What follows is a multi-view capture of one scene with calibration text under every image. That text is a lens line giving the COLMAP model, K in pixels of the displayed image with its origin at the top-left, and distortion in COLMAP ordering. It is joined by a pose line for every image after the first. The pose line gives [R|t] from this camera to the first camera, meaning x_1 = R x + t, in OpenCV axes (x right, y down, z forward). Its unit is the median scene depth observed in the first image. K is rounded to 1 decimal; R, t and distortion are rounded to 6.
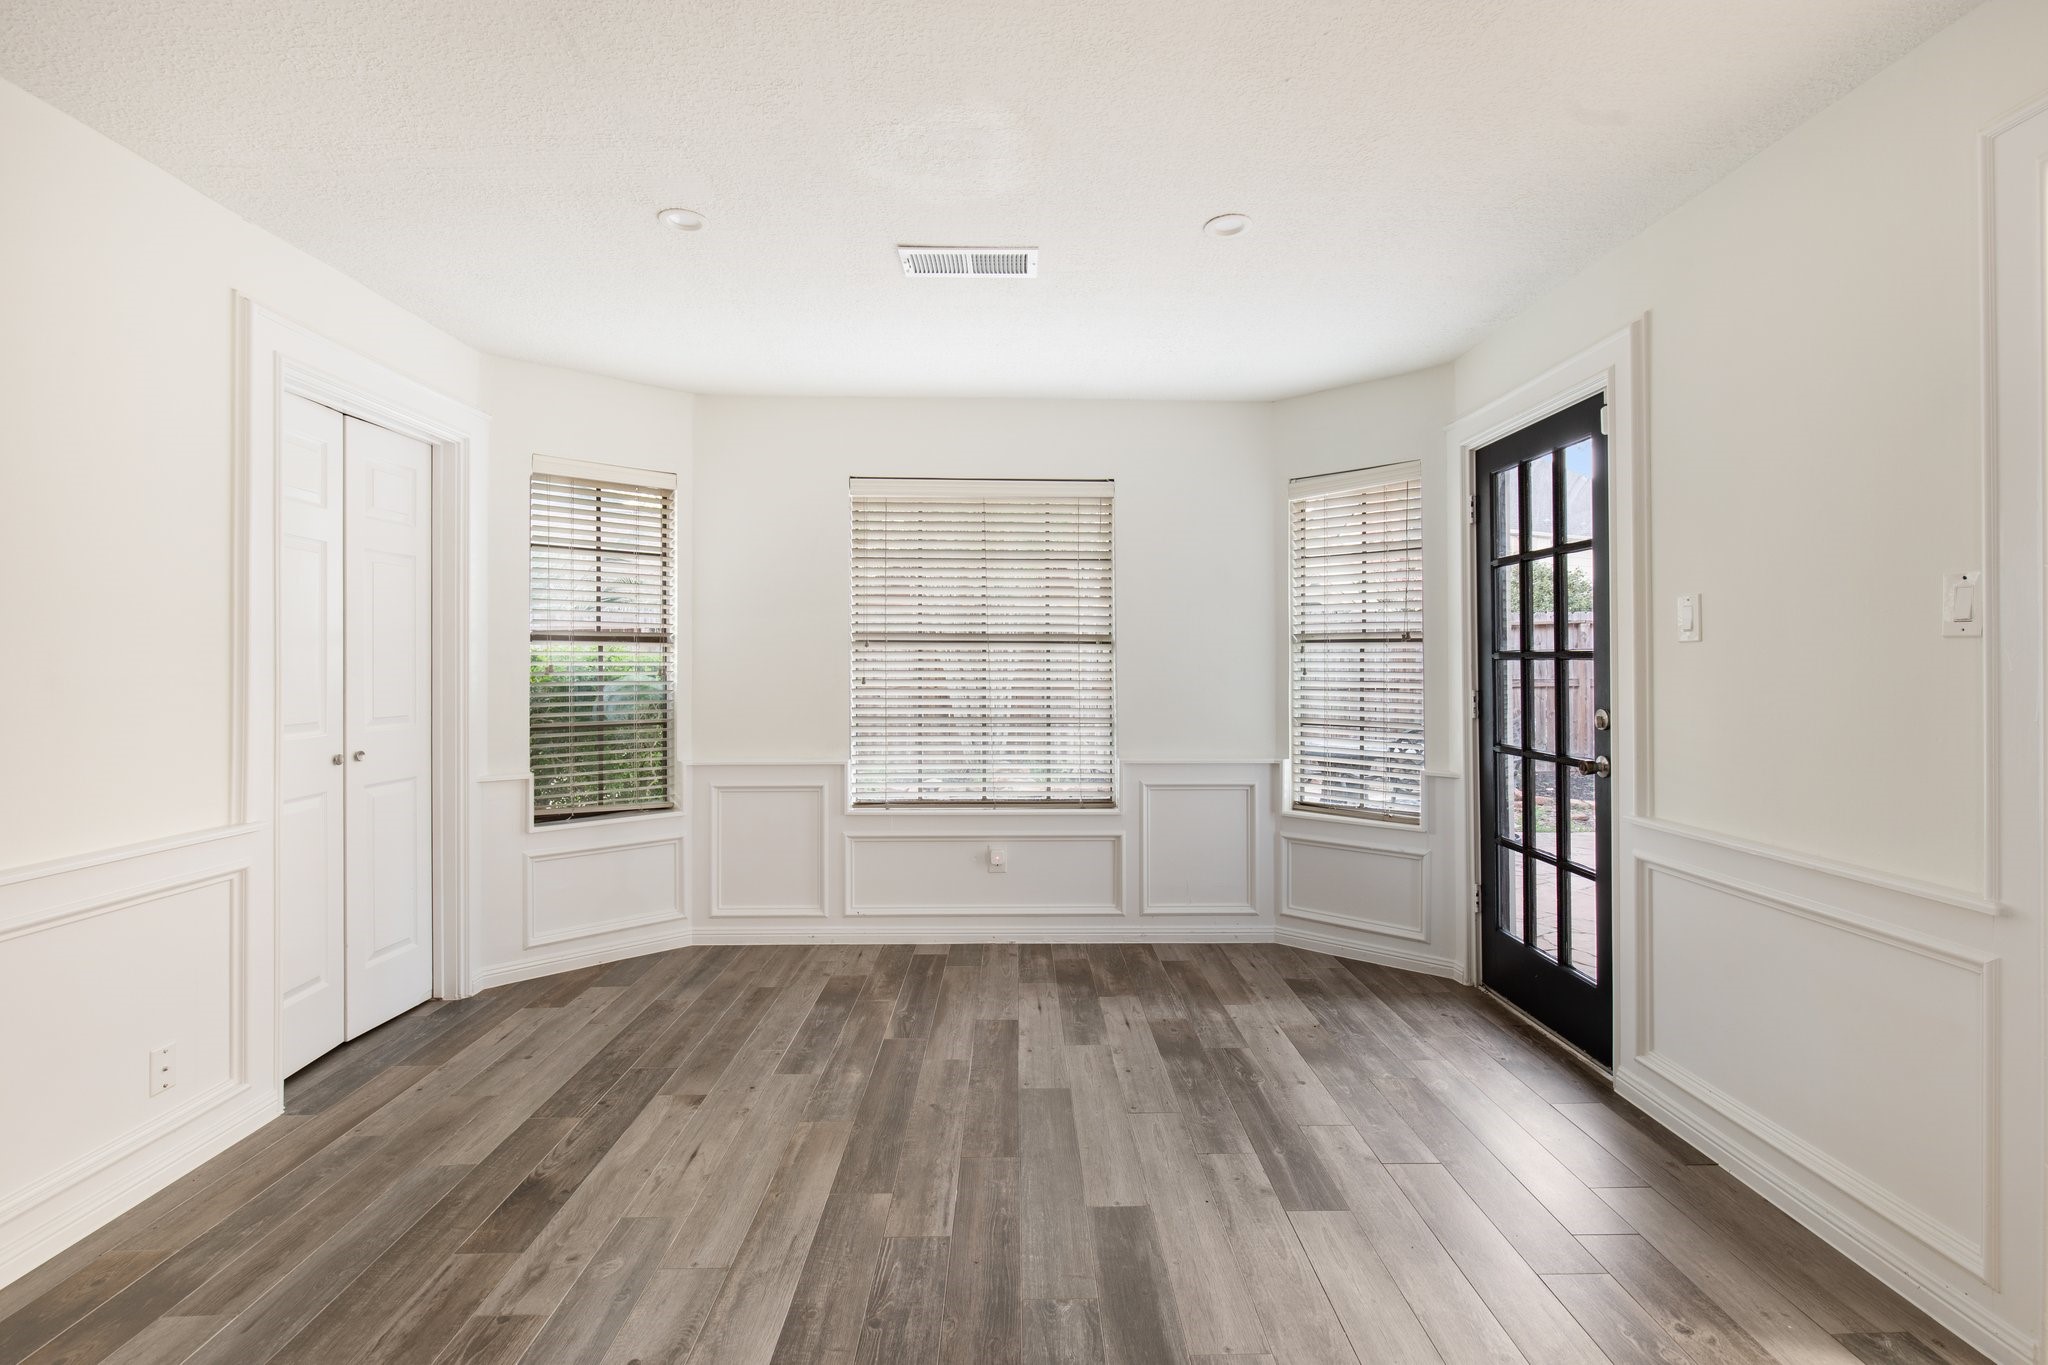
lens RADIAL K [[931.1, 0, 1030.3], [0, 931.1, 665.2], [0, 0, 1]] dist [-0.013651, 0.002156]
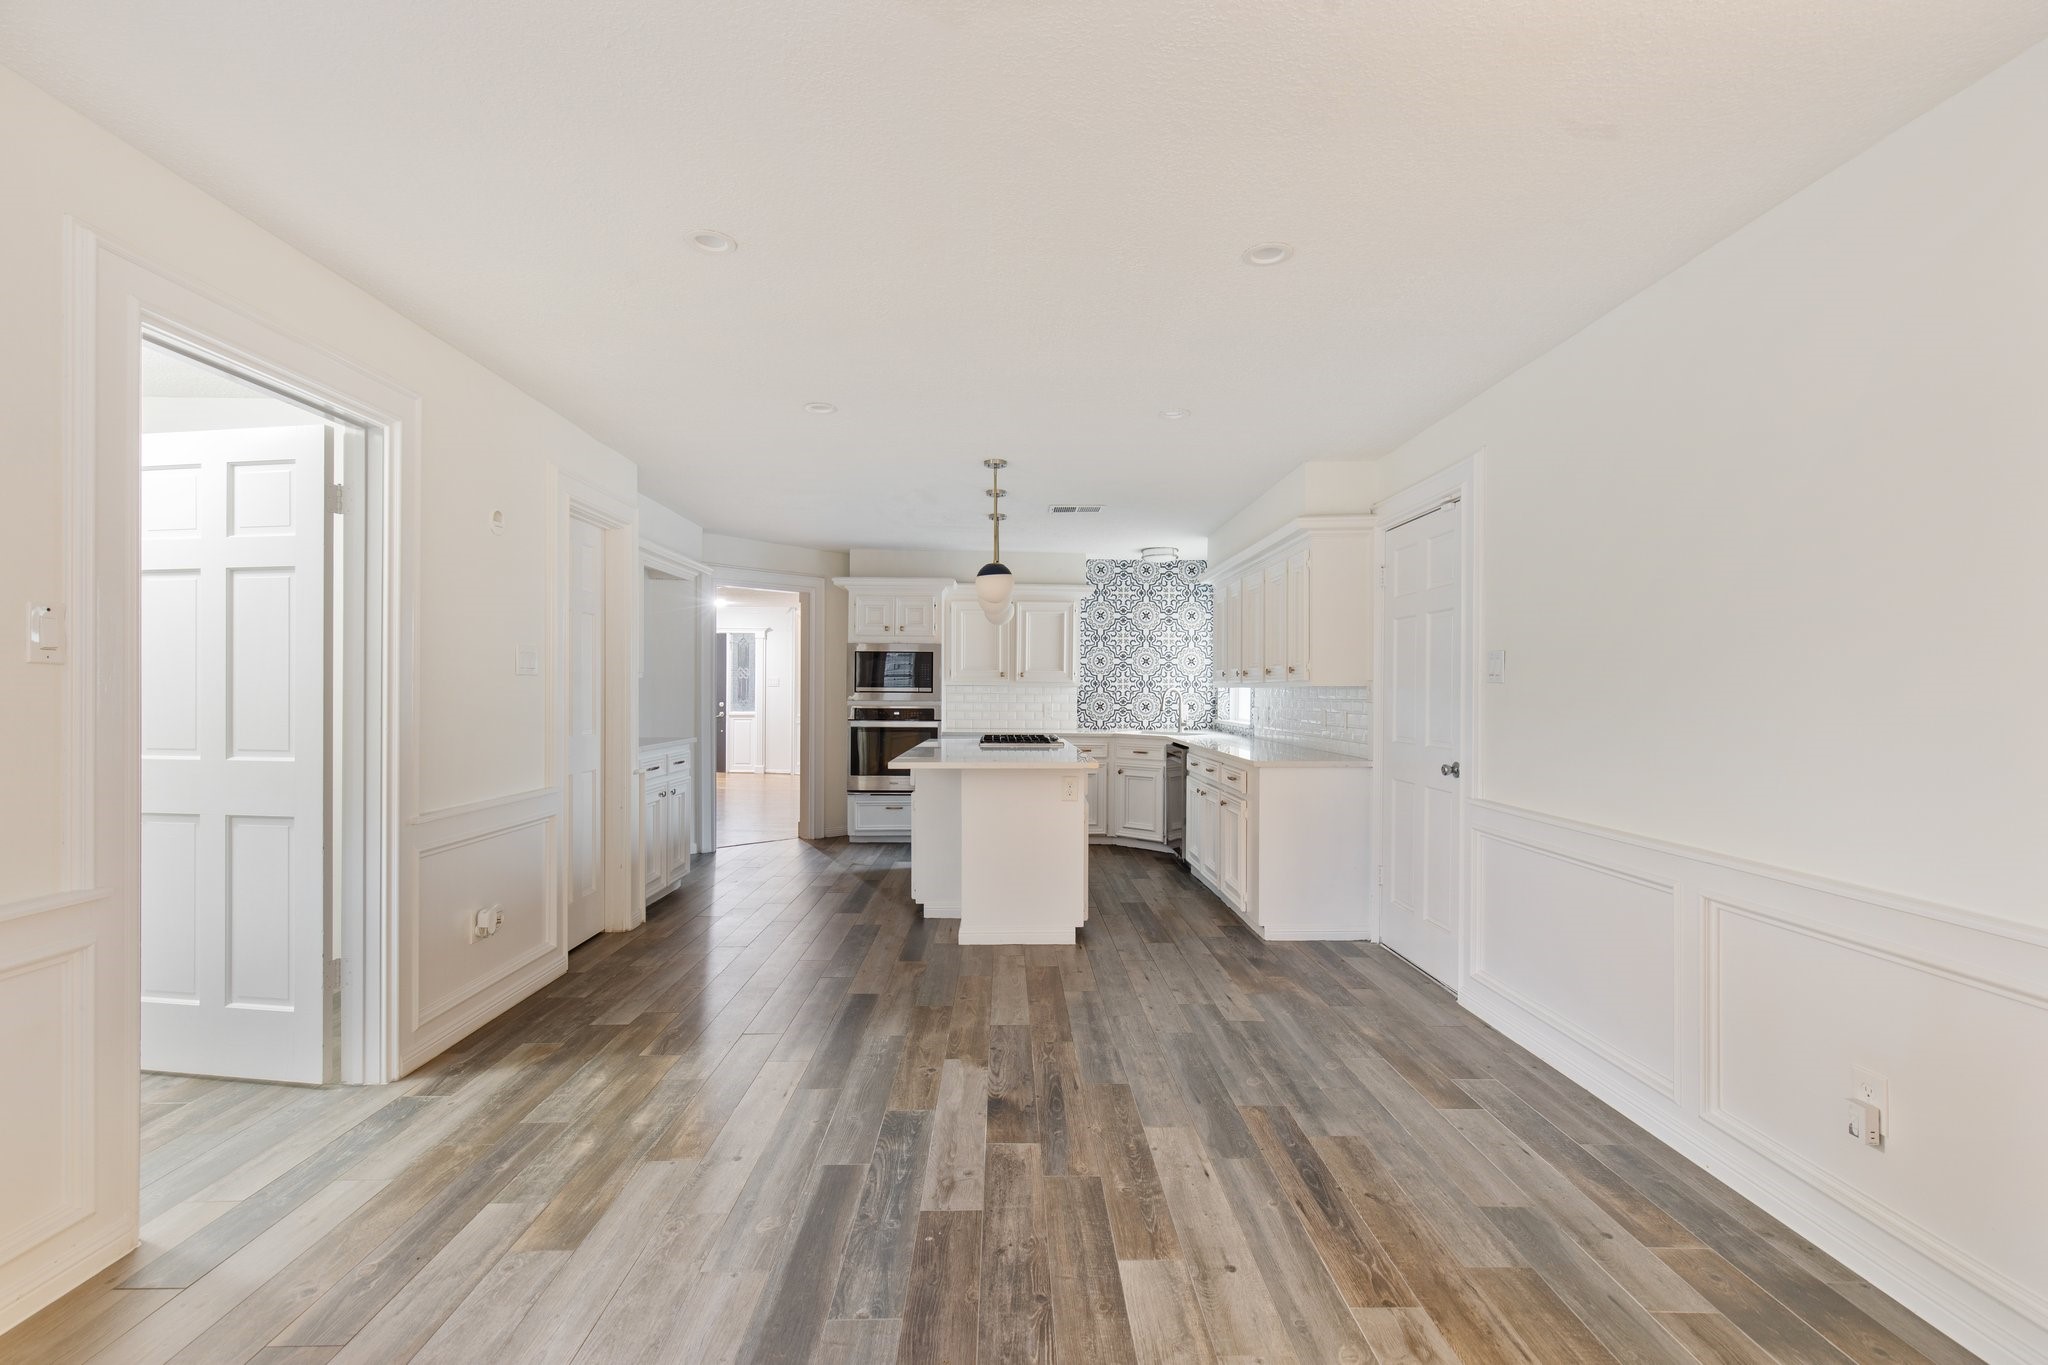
lens RADIAL K [[931.1, 0, 1015.4], [0, 931.1, 687.0], [0, 0, 1]] dist [-0.013651, 0.002156]
pose [[-0.999971, -0.002360, 0.007251, -0.071658], [-0.002375, 0.999995, -0.002040, -0.002352], [-0.007246, -0.002057, -0.999972, 1.038877]]
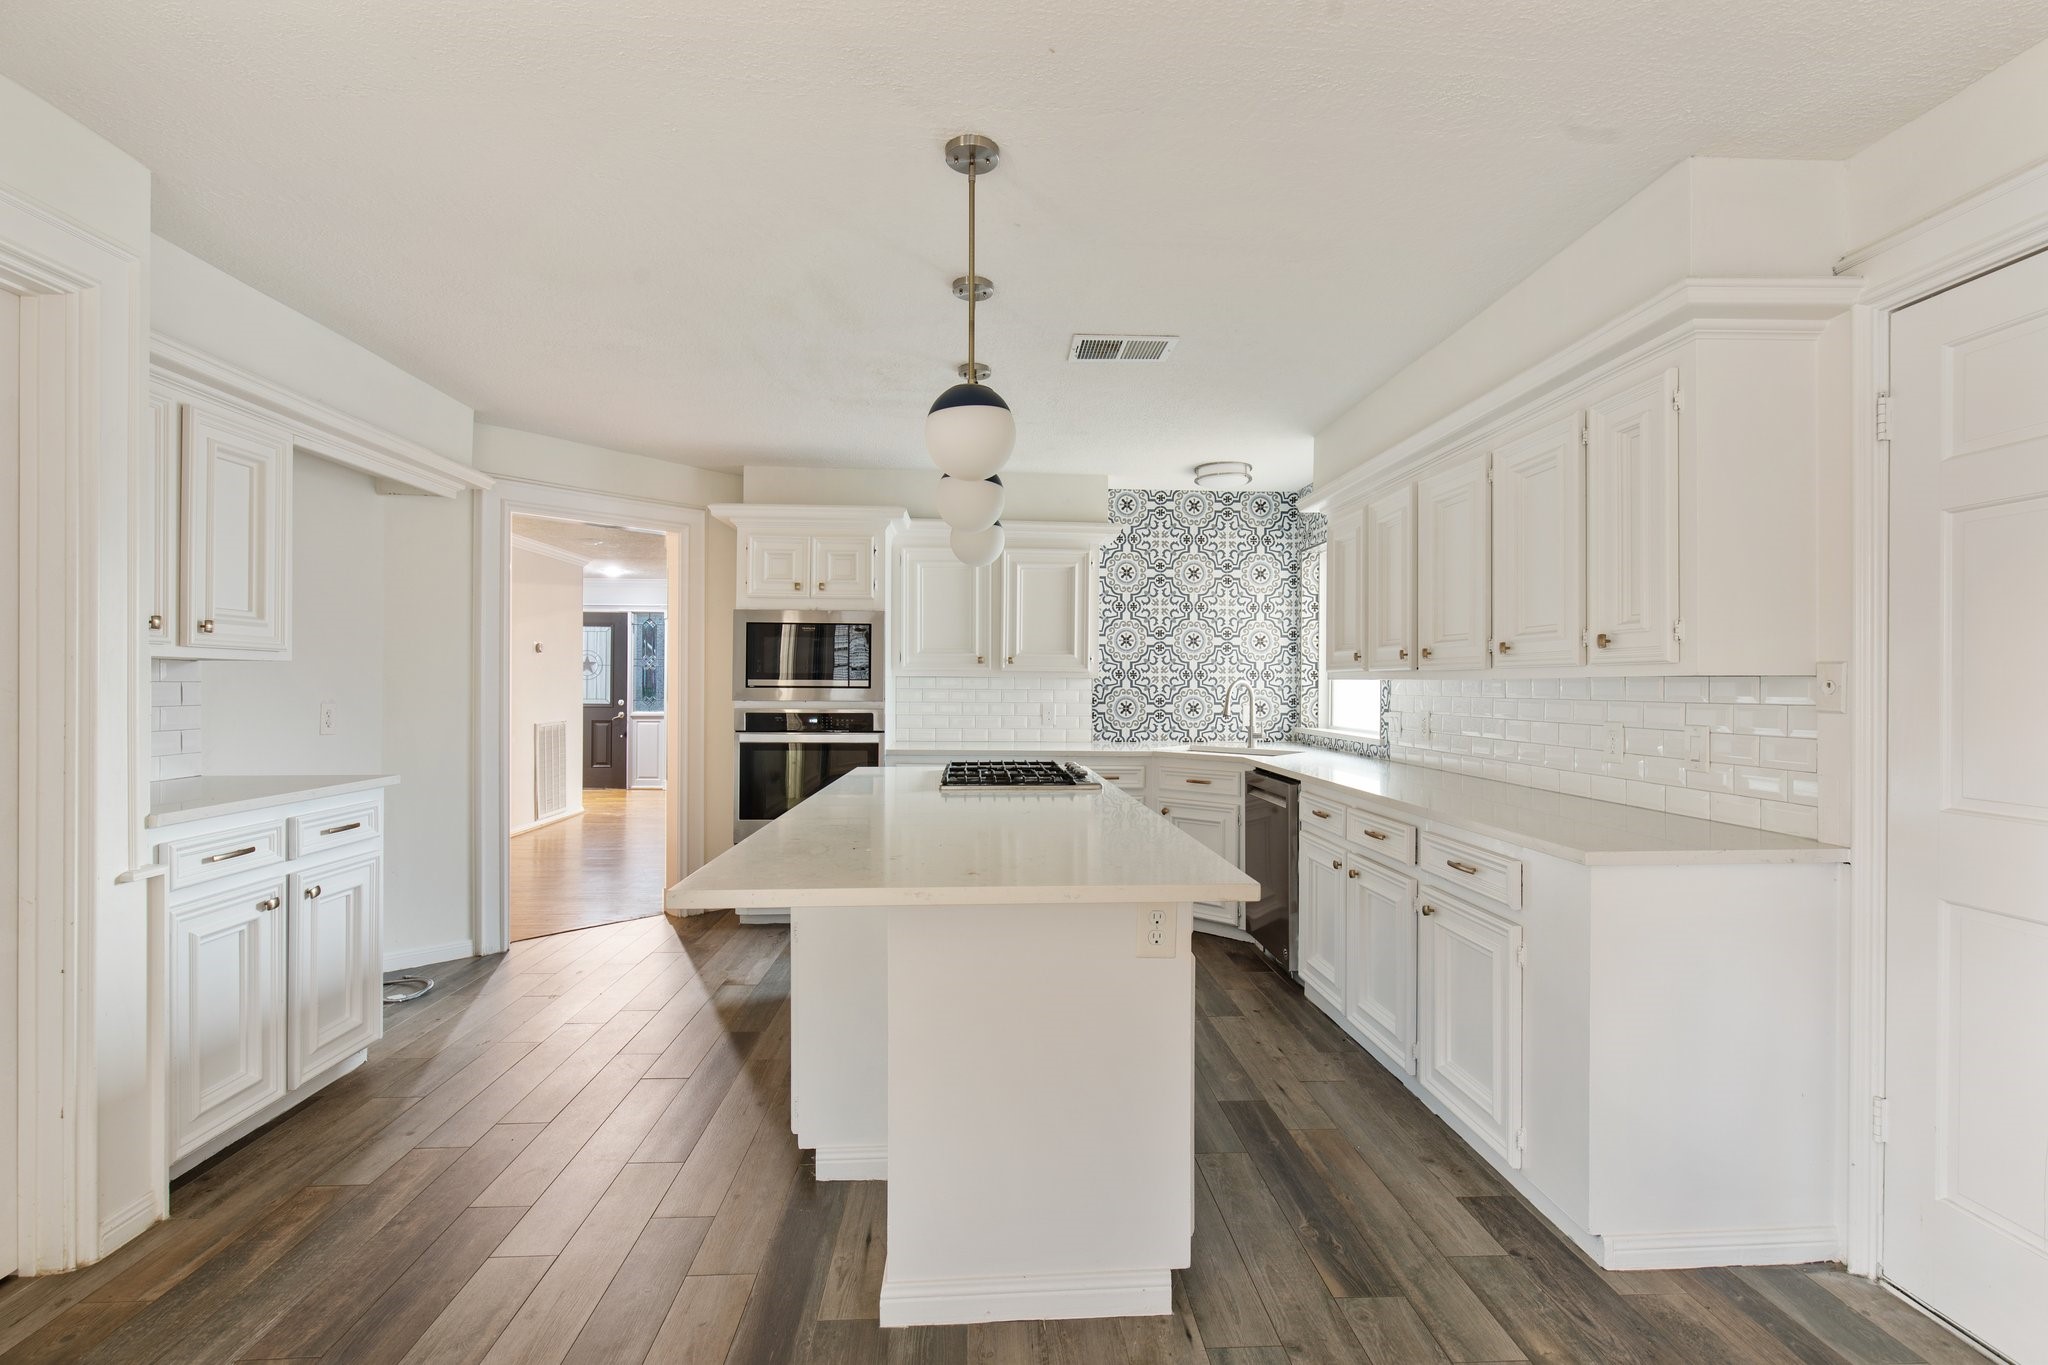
lens RADIAL K [[931.1, 0, 1034.7], [0, 931.1, 683.8], [0, 0, 1]] dist [-0.013651, 0.002156]
pose [[-0.999125, -0.001623, -0.041785, -0.051294], [-0.001679, 0.999998, 0.001321, -0.001924], [0.041782, 0.001390, -0.999126, 0.377194]]
